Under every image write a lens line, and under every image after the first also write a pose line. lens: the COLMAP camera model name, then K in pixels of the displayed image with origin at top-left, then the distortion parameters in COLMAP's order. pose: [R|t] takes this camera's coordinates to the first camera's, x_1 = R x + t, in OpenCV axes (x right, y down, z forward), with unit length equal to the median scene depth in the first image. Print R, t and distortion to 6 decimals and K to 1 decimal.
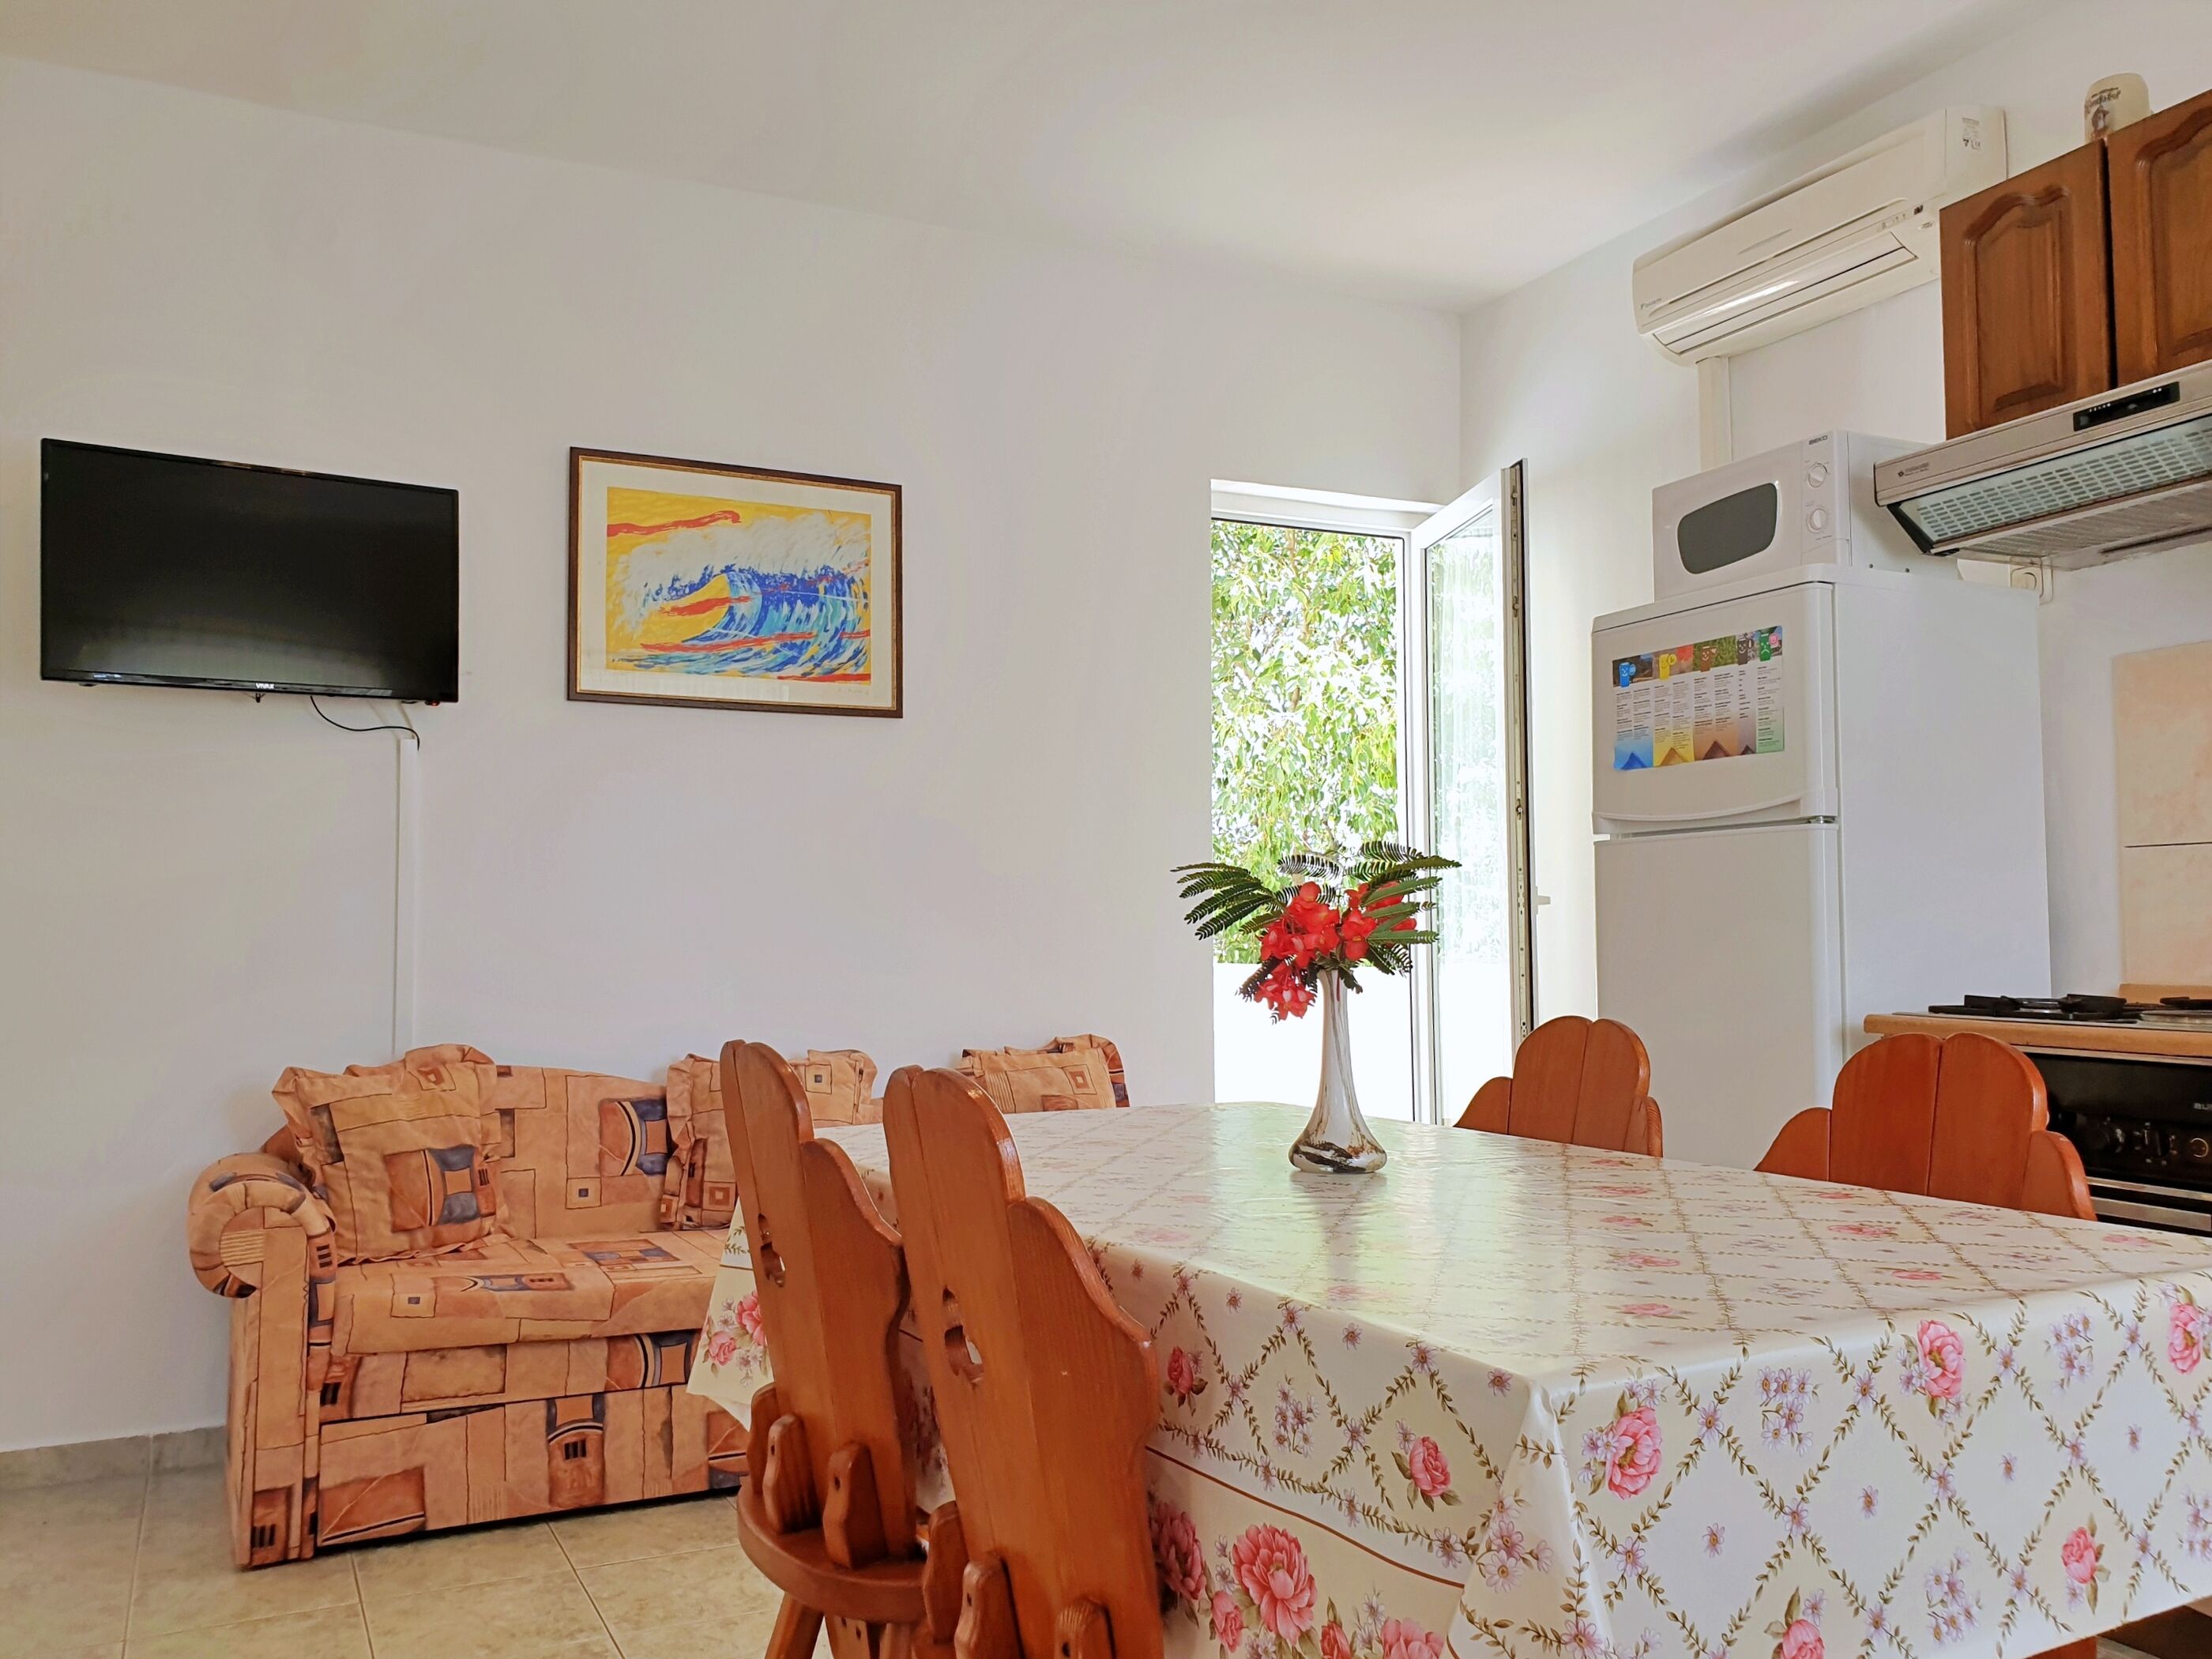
lens RADIAL K [[1774.3, 0, 1106.0], [0, 1774.3, 829.5], [0, 0, 1]] dist [0.005531, -0.001722]
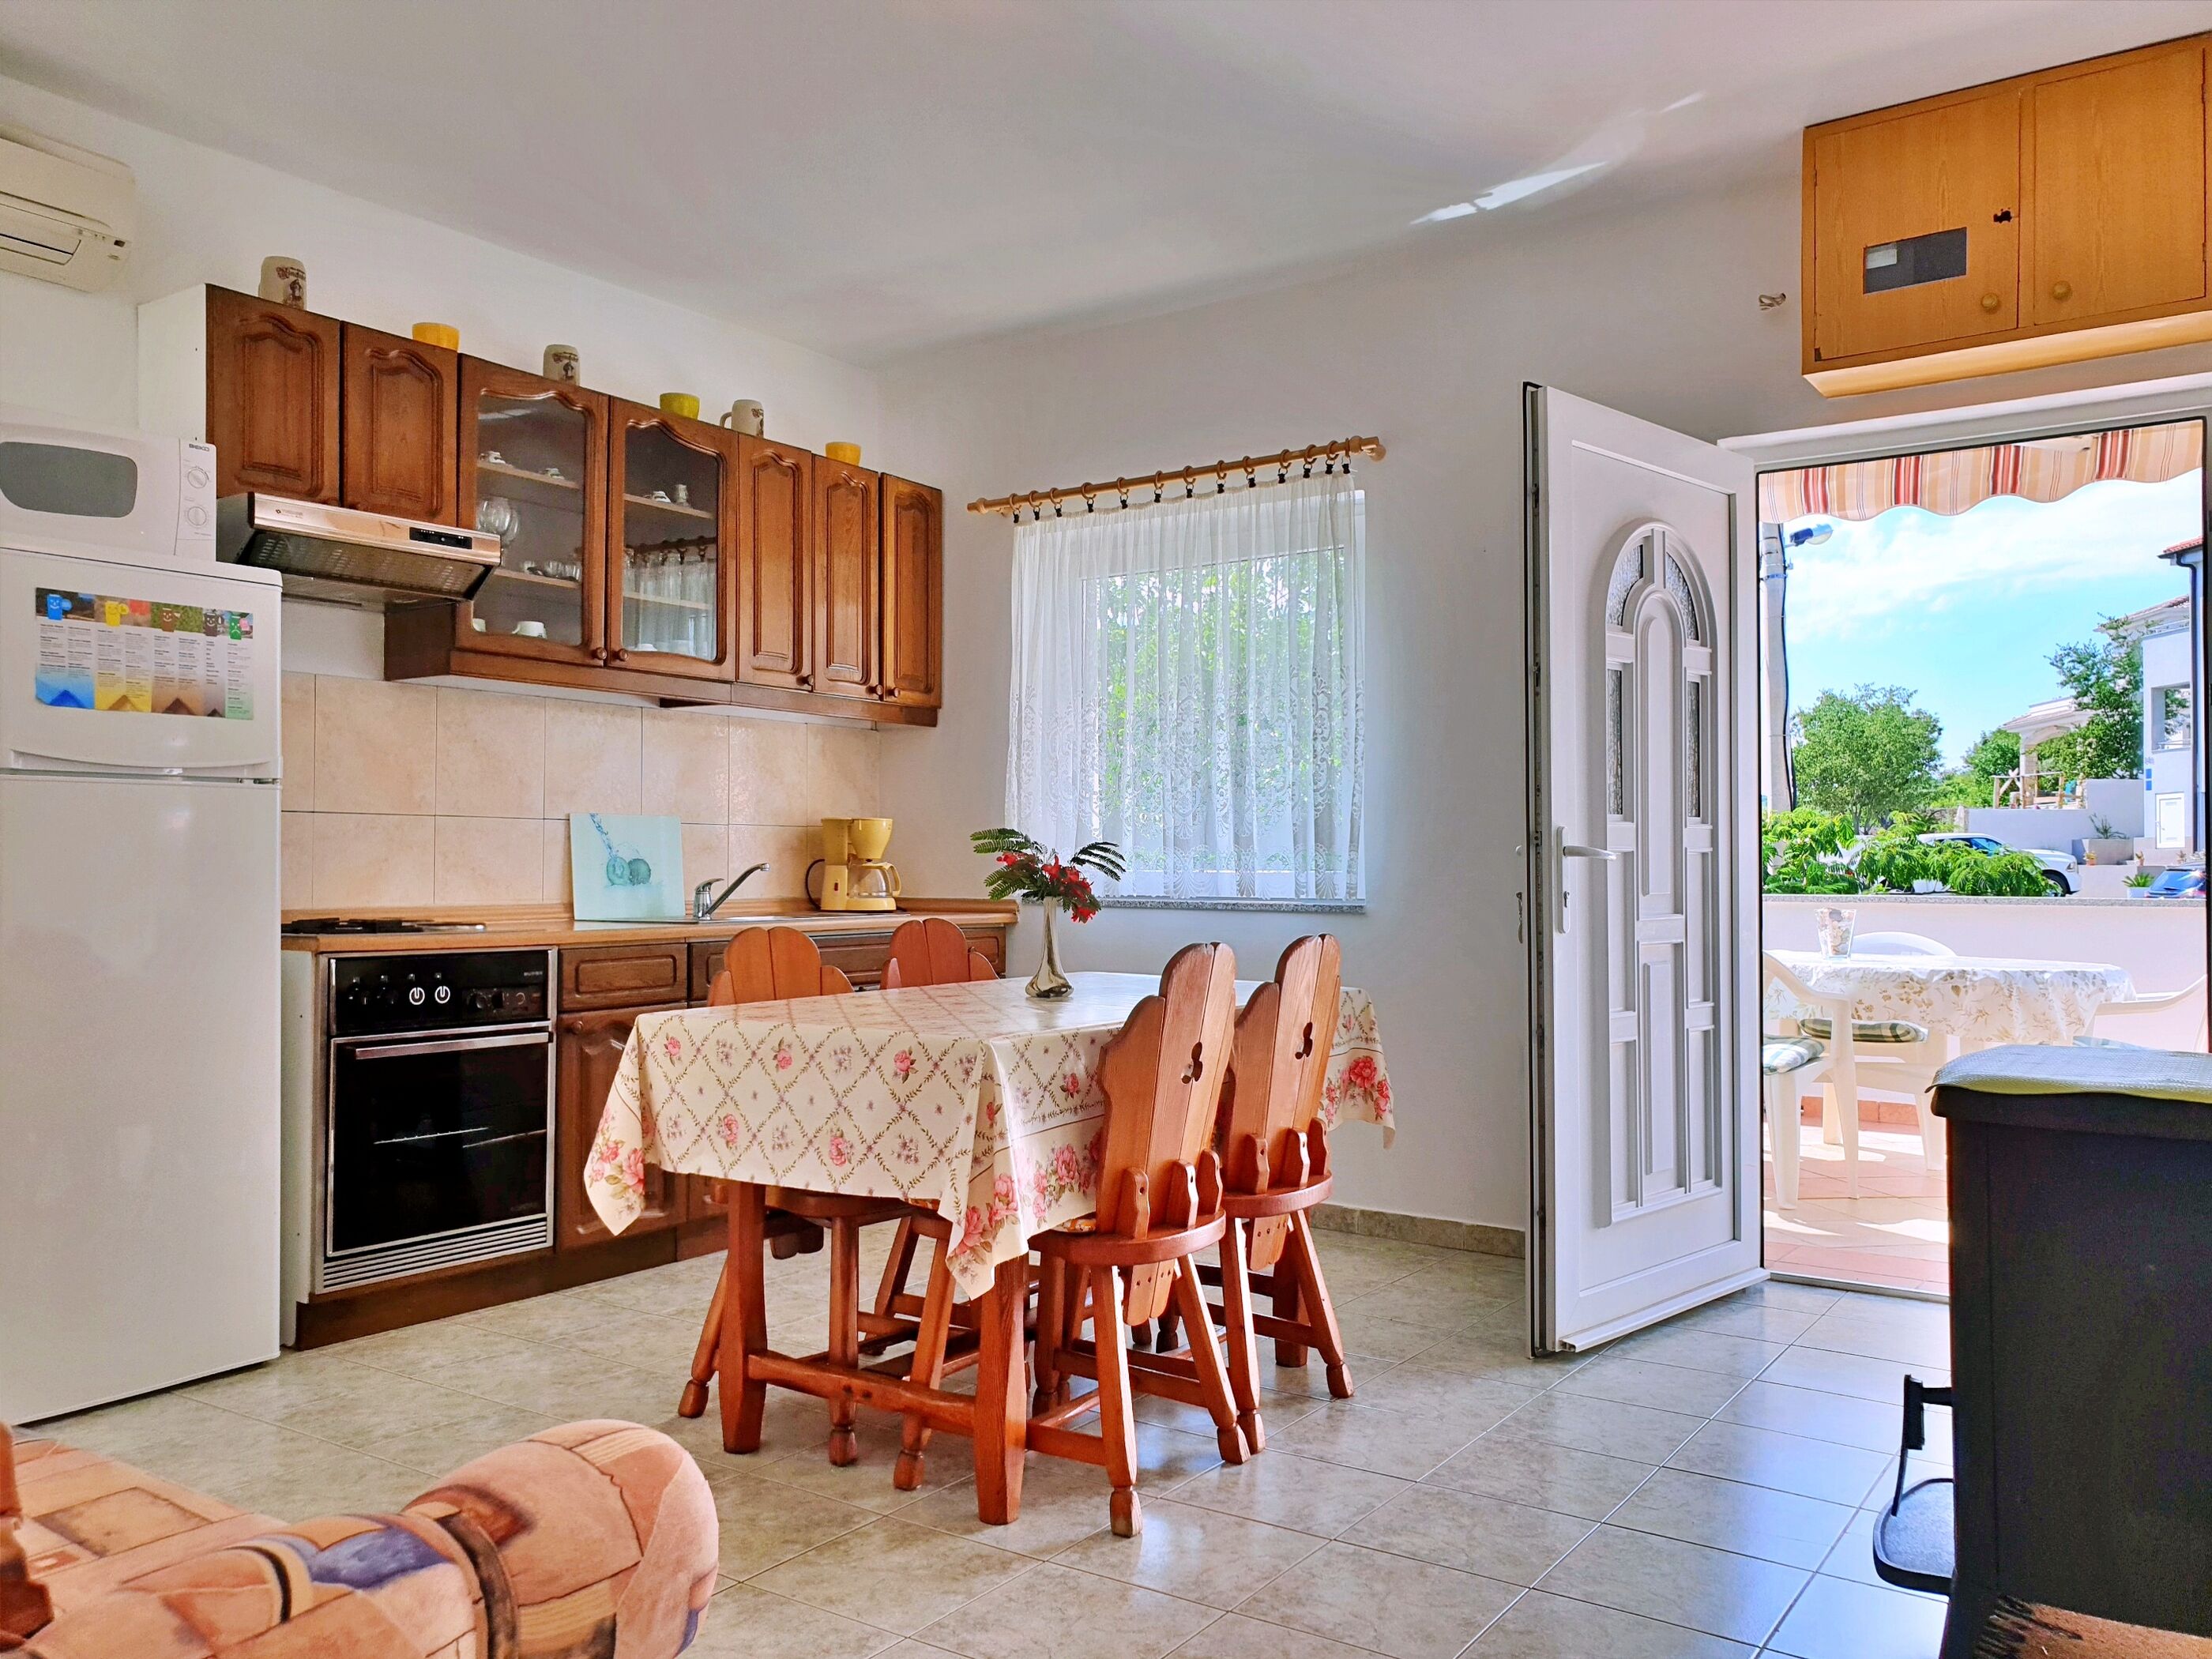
lens RADIAL K [[1713.5, 0, 1082.7], [0, 1713.5, 828.1], [0, 0, 1]] dist [0.006447, -0.006442]
pose [[-0.482416, 0.021236, 0.875685, -0.850432], [-0.054973, 0.997001, -0.054463, 0.056938], [-0.874216, -0.074413, -0.479802, 1.013588]]
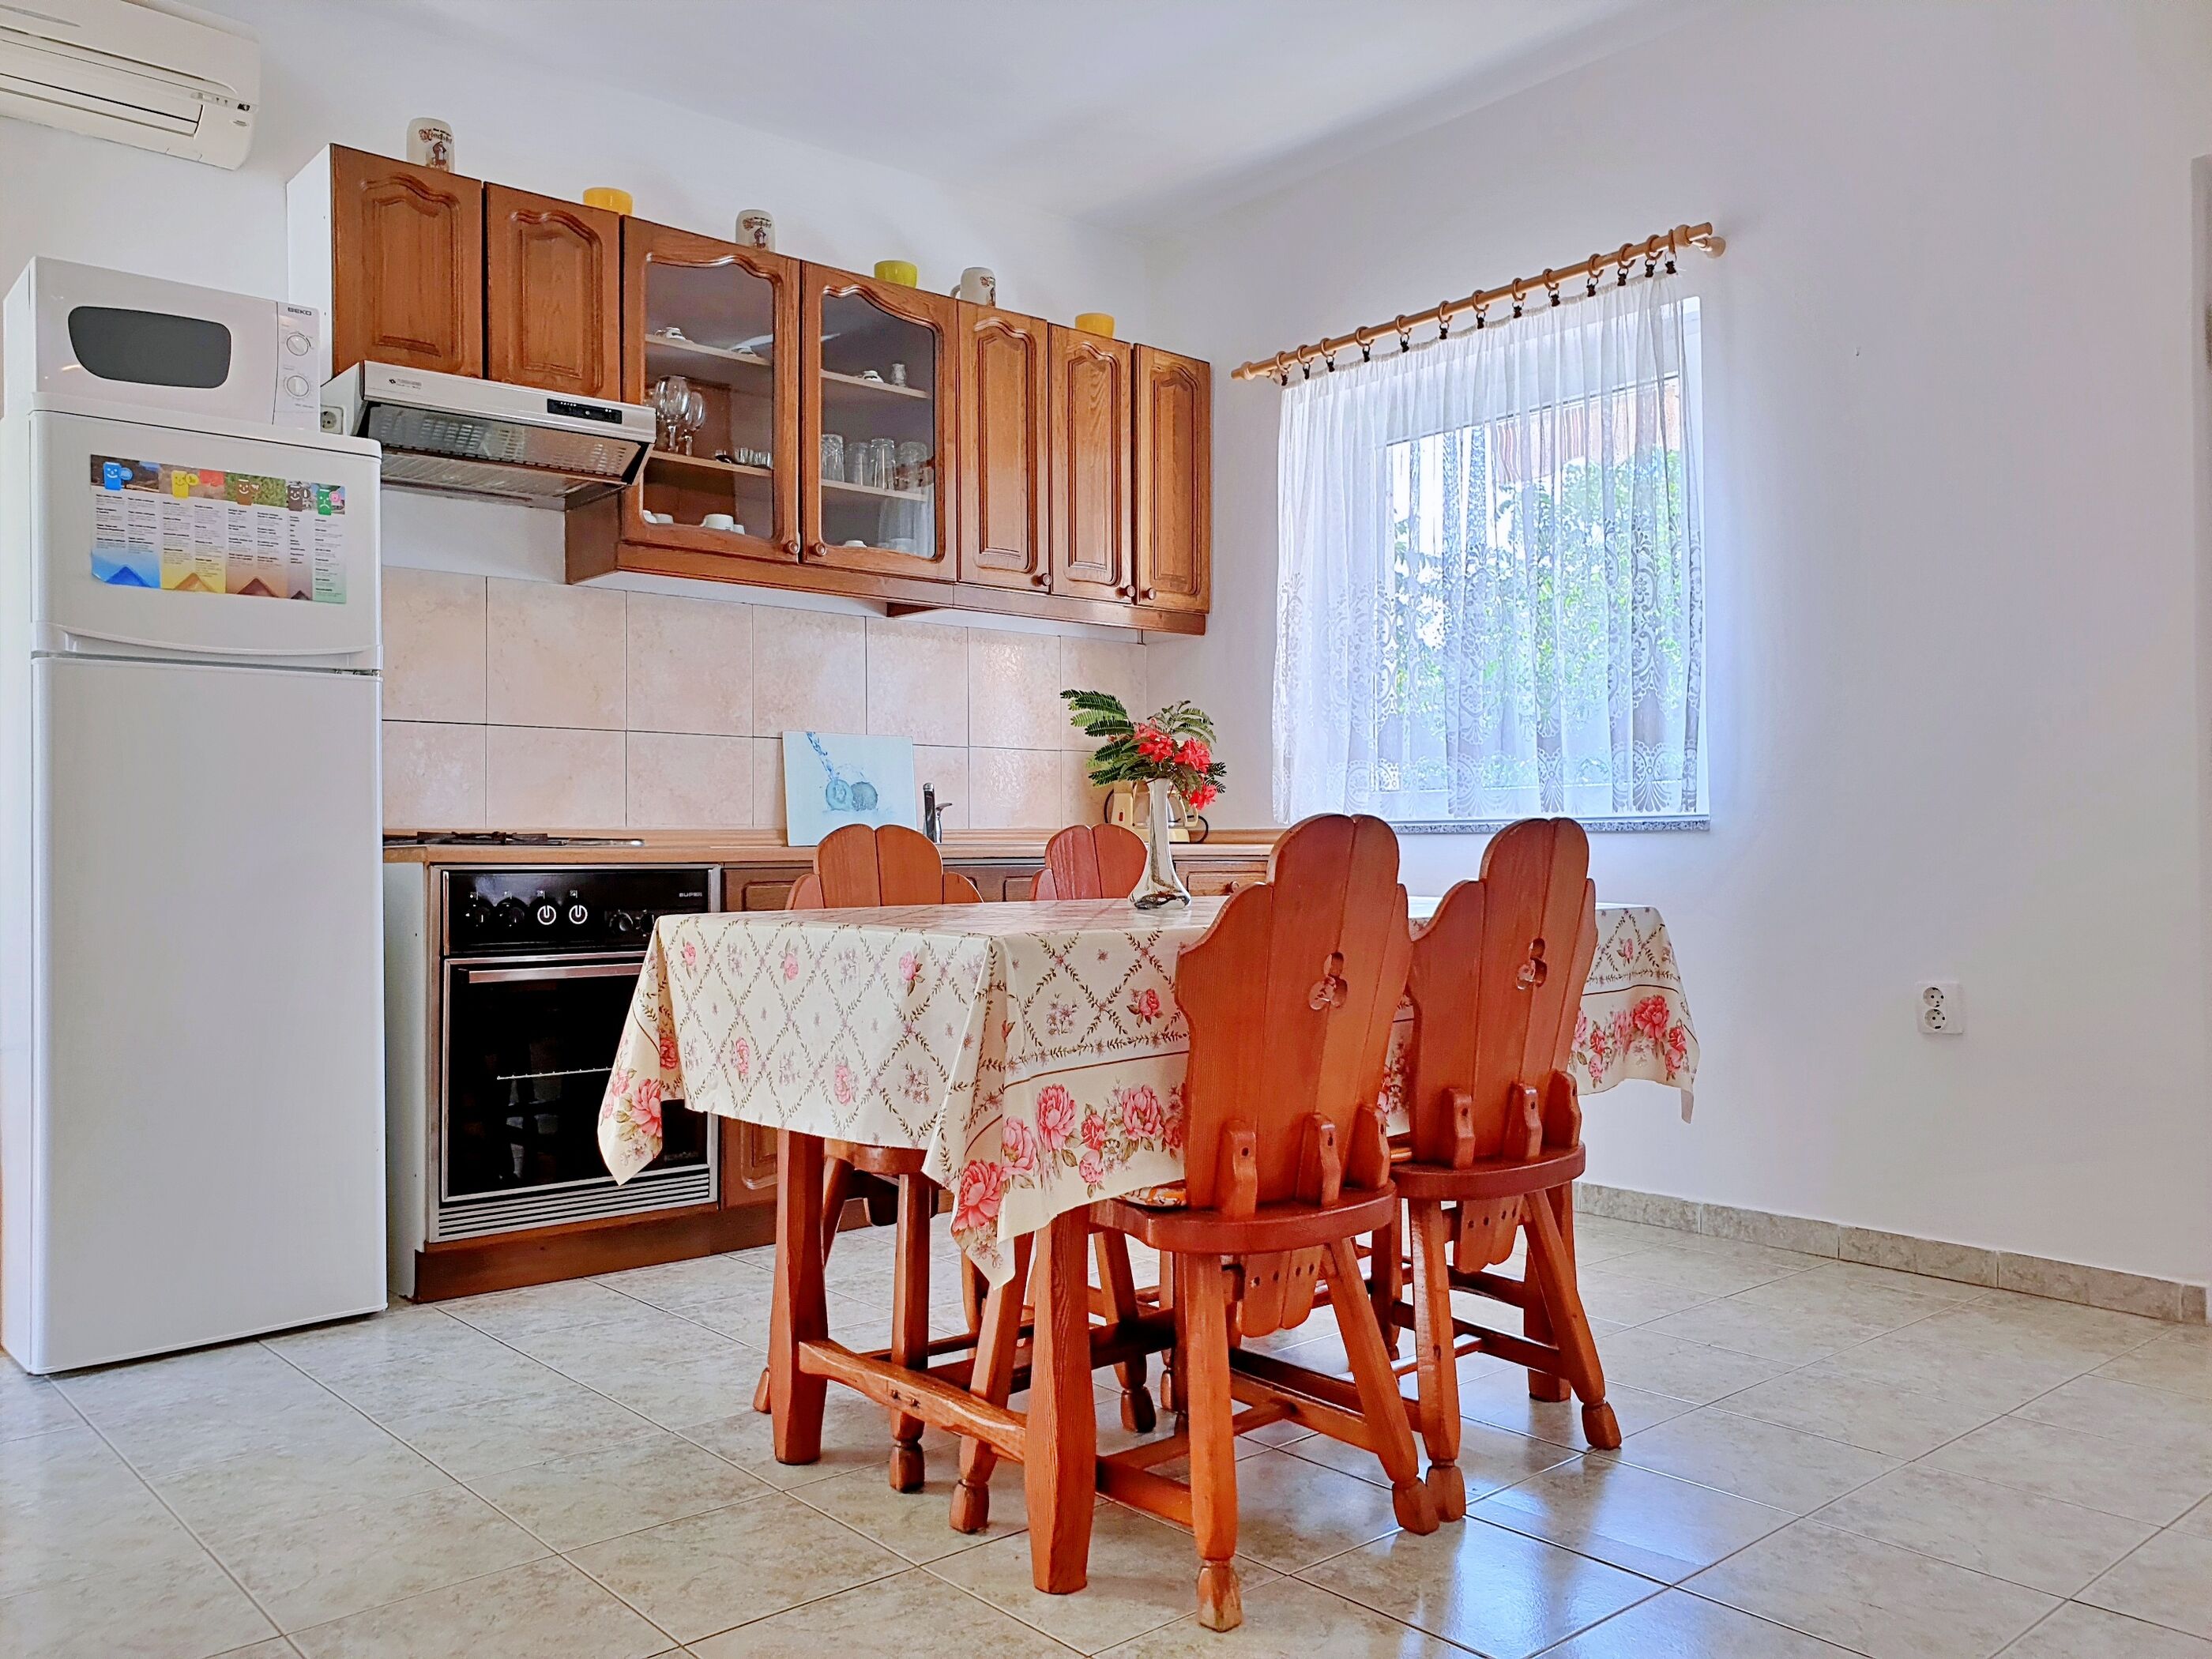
lens RADIAL K [[1713.5, 0, 1082.7], [0, 1713.5, 828.1], [0, 0, 1]] dist [0.006447, -0.006442]
pose [[-0.247169, 0.017812, 0.968809, -0.697786], [-0.053996, 0.998024, -0.032125, 0.095420], [-0.967467, -0.060252, -0.245719, 0.780268]]
